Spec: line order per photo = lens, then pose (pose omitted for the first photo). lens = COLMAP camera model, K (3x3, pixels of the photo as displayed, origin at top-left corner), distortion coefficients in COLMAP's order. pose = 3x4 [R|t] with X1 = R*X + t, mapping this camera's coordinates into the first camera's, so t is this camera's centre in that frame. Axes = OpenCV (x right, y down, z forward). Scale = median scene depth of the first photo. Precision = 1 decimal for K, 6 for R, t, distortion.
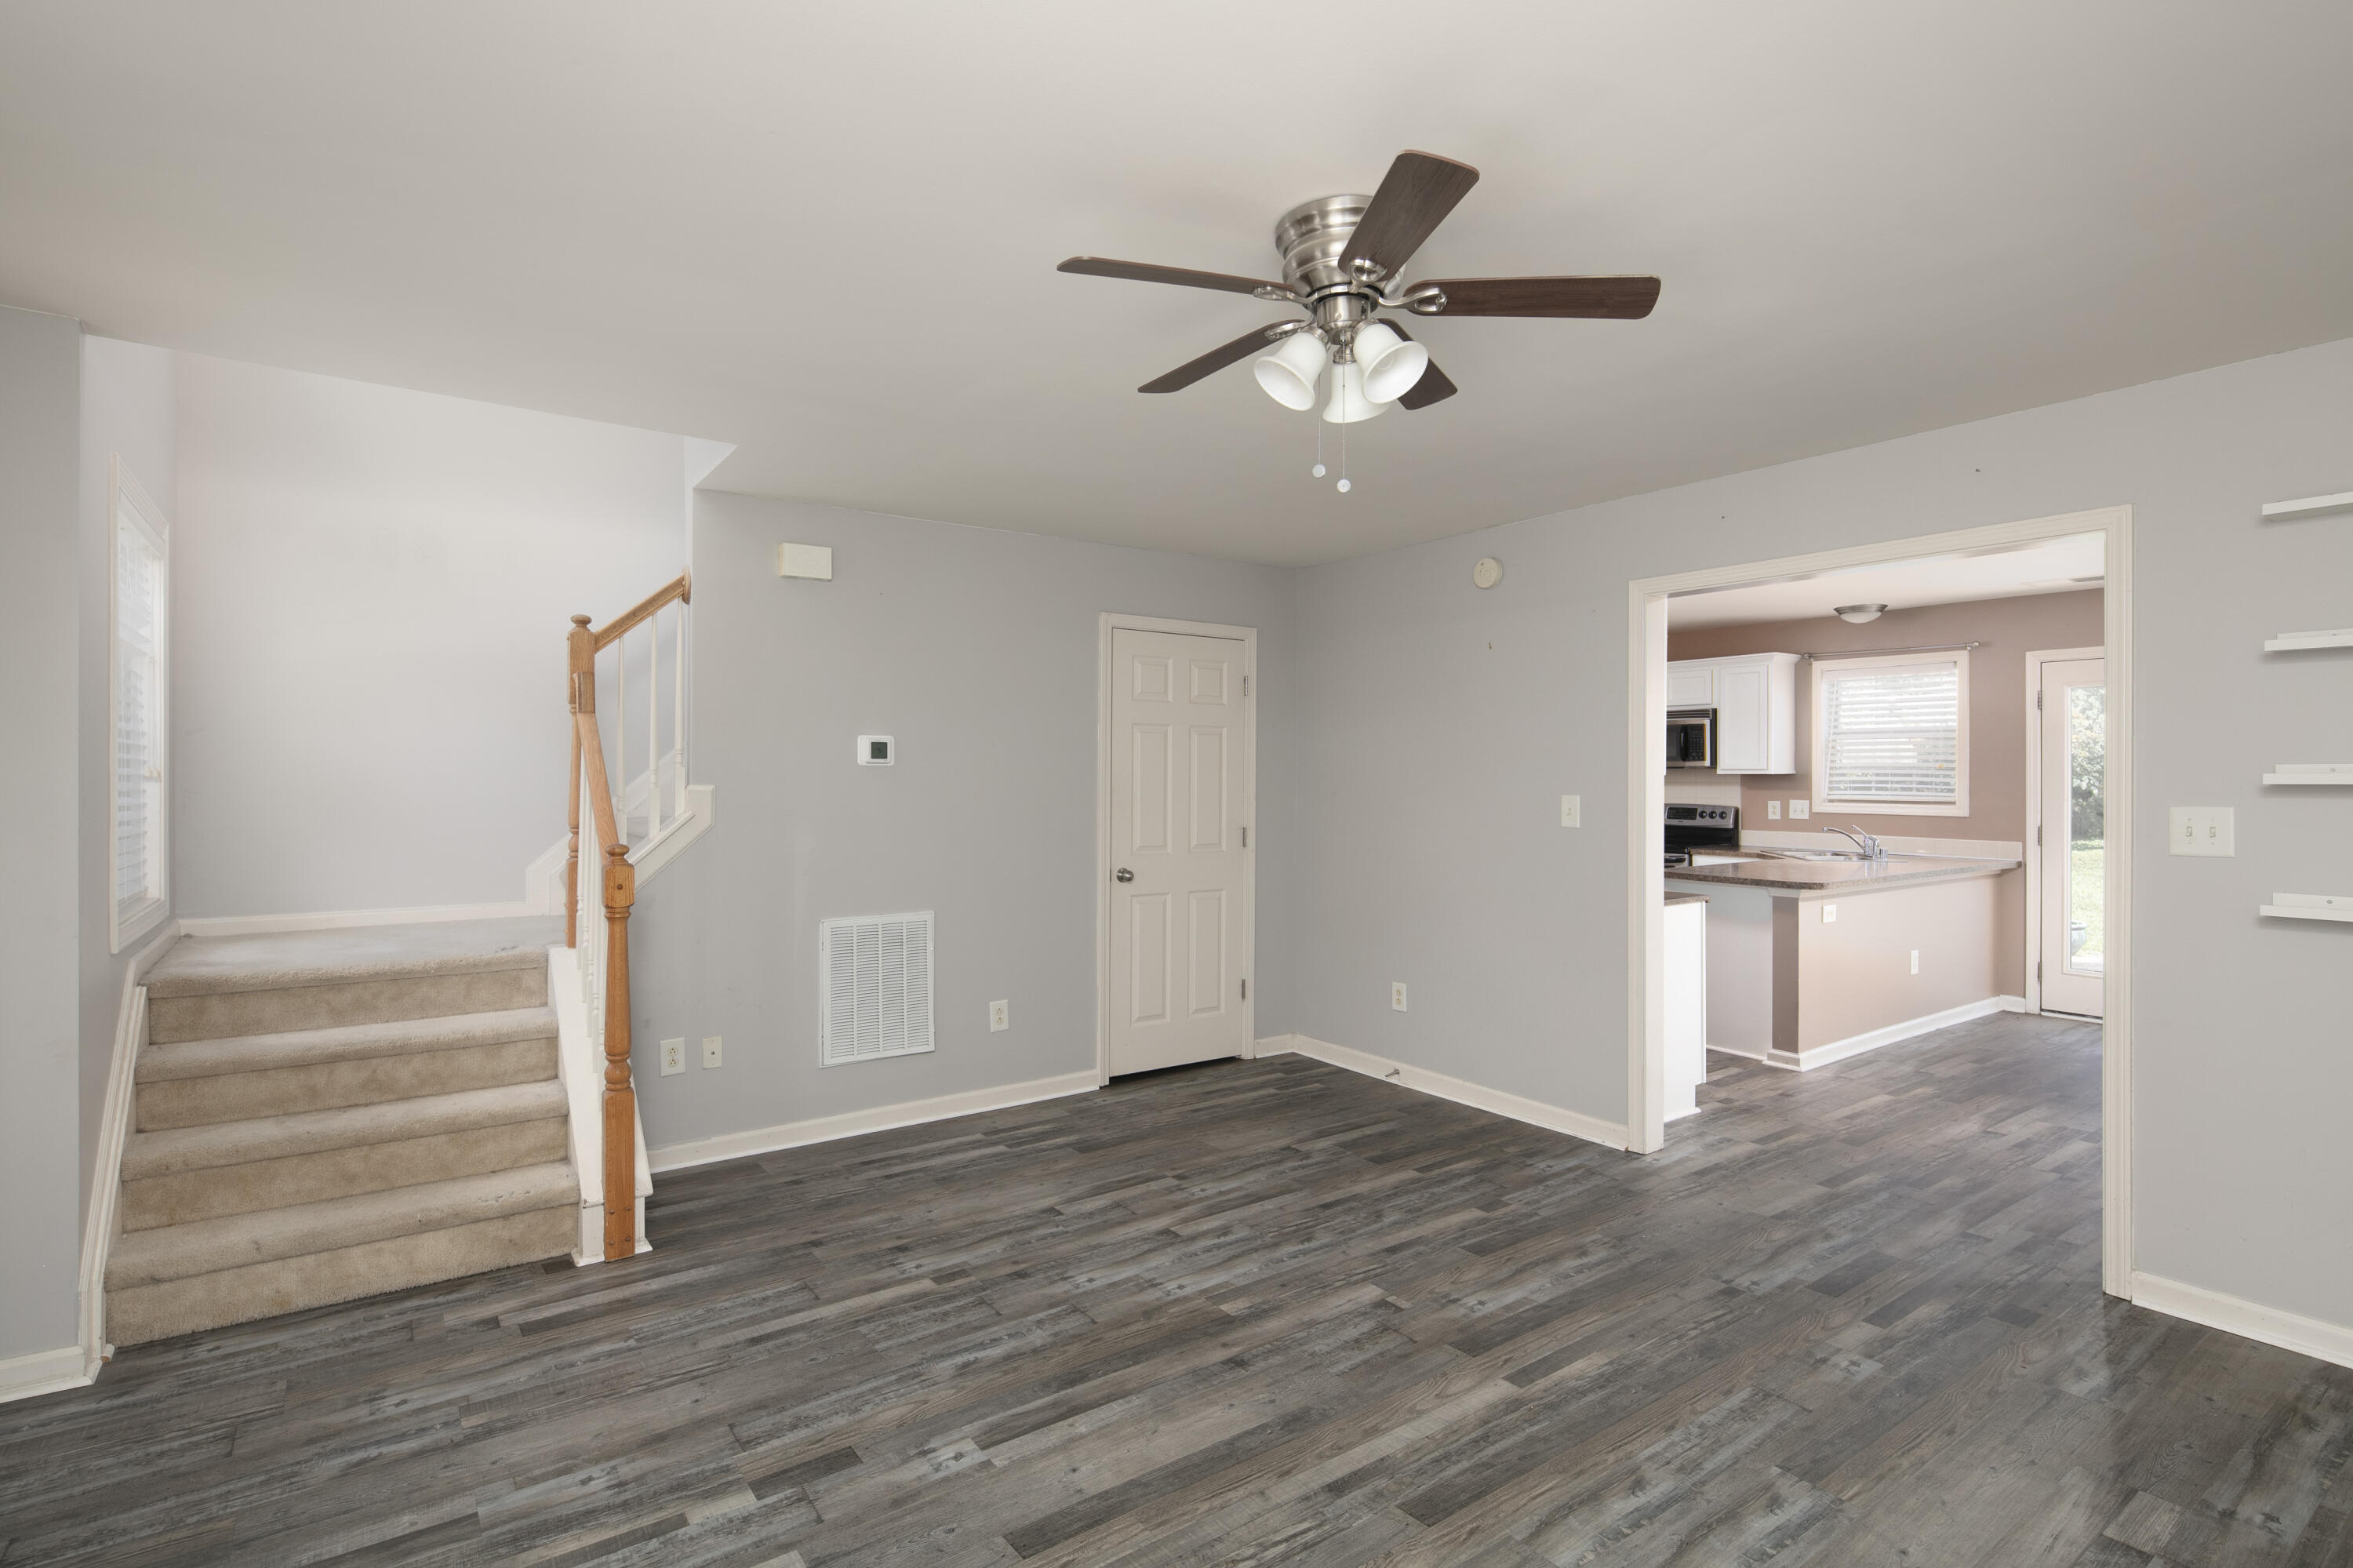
lens RADIAL K [[1139.4, 0, 1174.5], [0, 1139.4, 768.6], [0, 0, 1]] dist [0.009515, -0.009212]
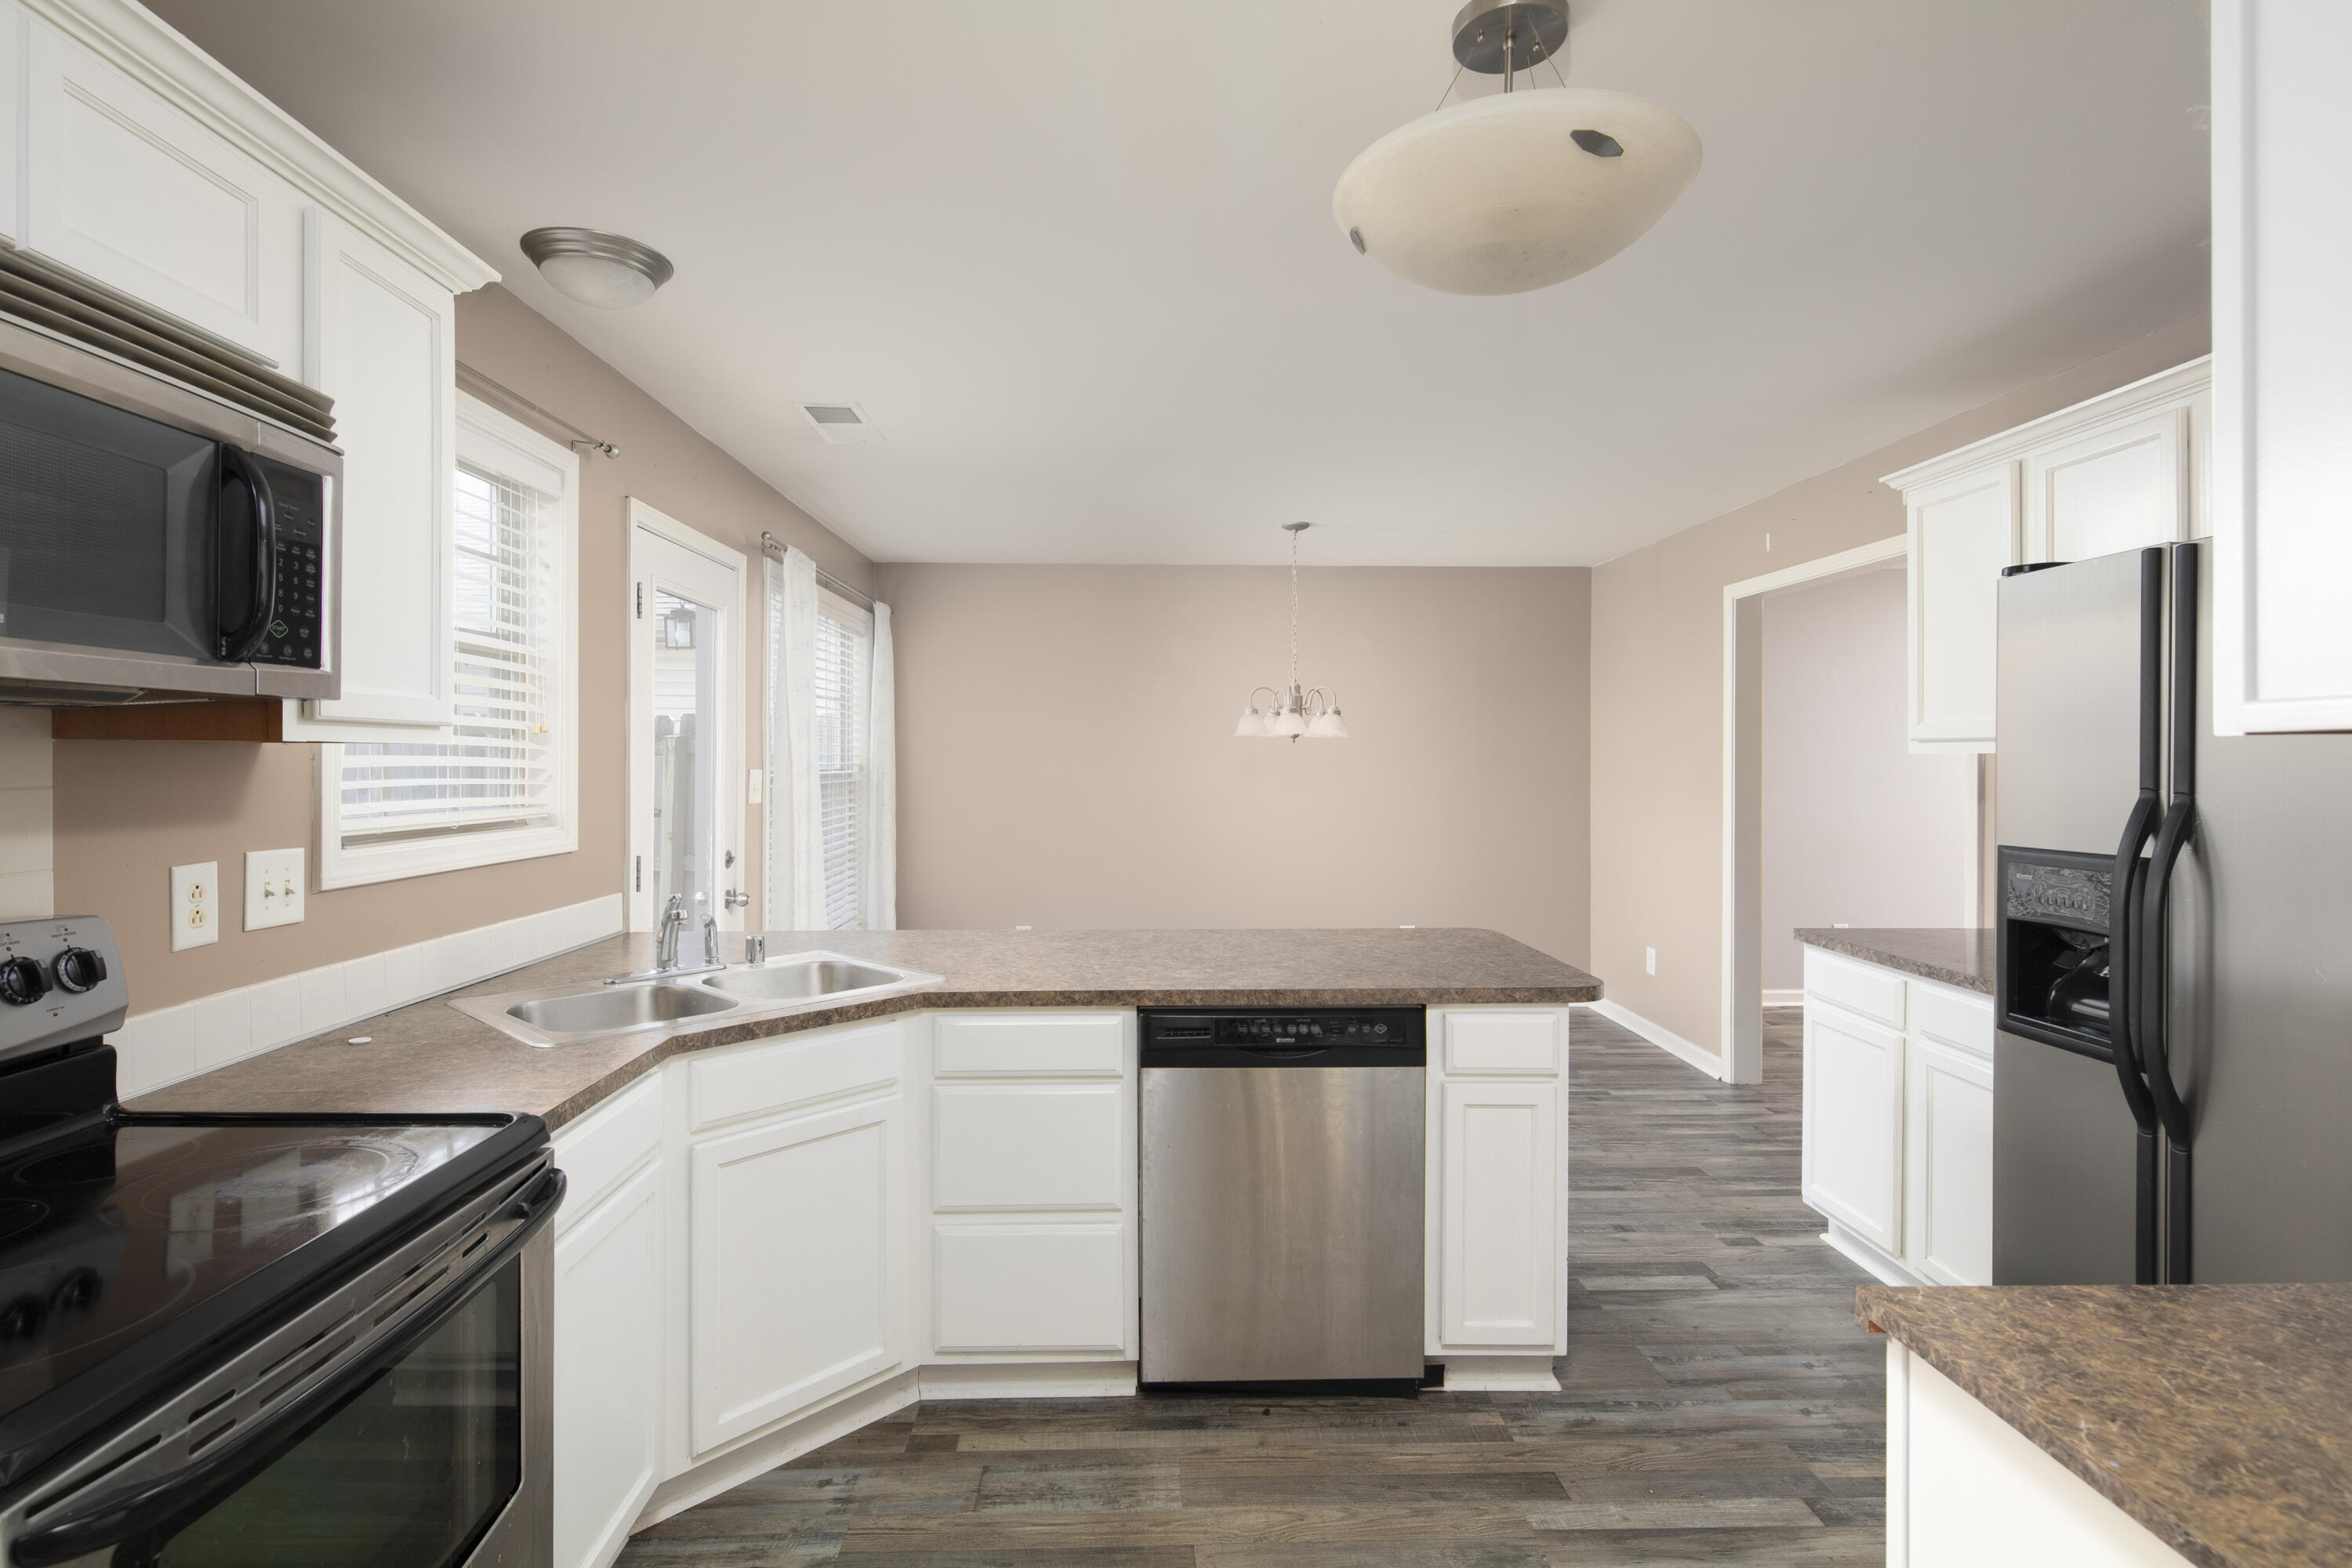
lens RADIAL K [[1116.7, 0, 1176.0], [0, 1116.7, 784.0], [0, 0, 1]] dist [-0.010868, -0.000922]
pose [[-0.826481, -0.016717, 0.562716, 0.499416], [-0.007160, 0.999790, 0.019186, 0.014739], [-0.562919, 0.011828, -0.826427, 2.166325]]
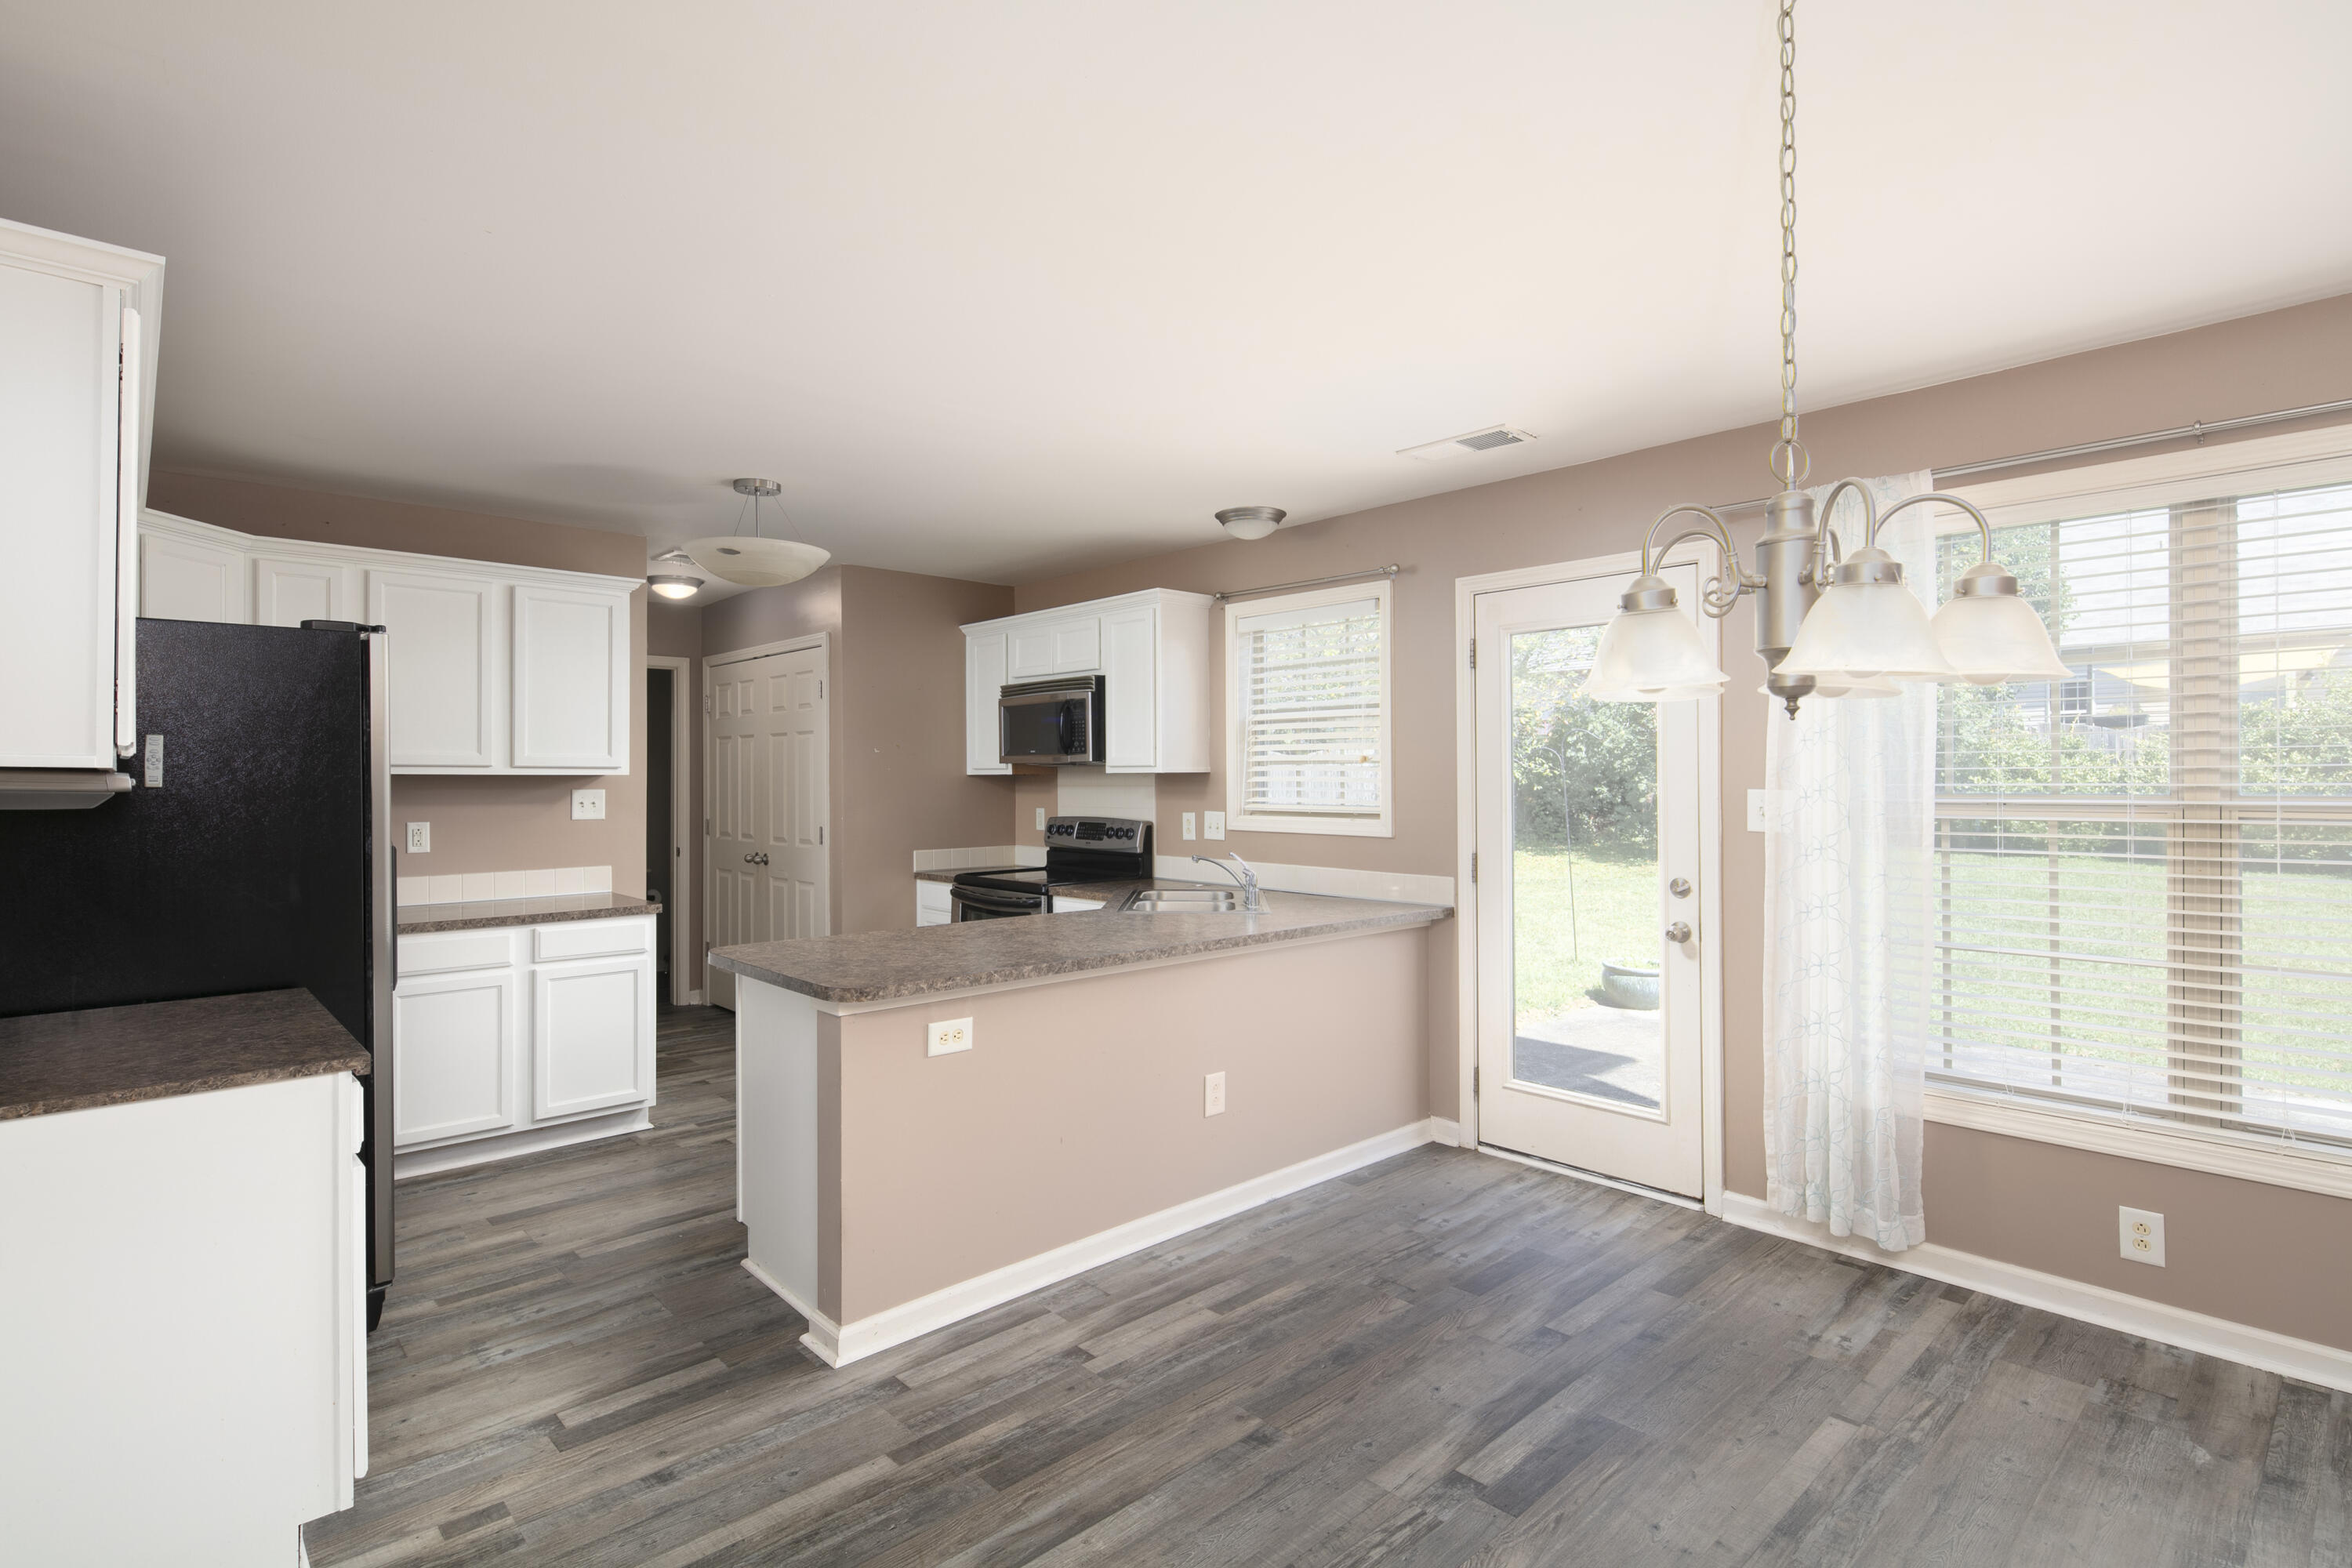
lens RADIAL K [[1116.7, 0, 1176.0], [0, 1116.7, 784.0], [0, 0, 1]] dist [-0.010868, -0.000922]
pose [[0.991838, -0.005141, 0.127402, 0.877317], [0.003694, 0.999926, 0.011588, 0.007179], [-0.127452, -0.011023, 0.991783, 0.697816]]
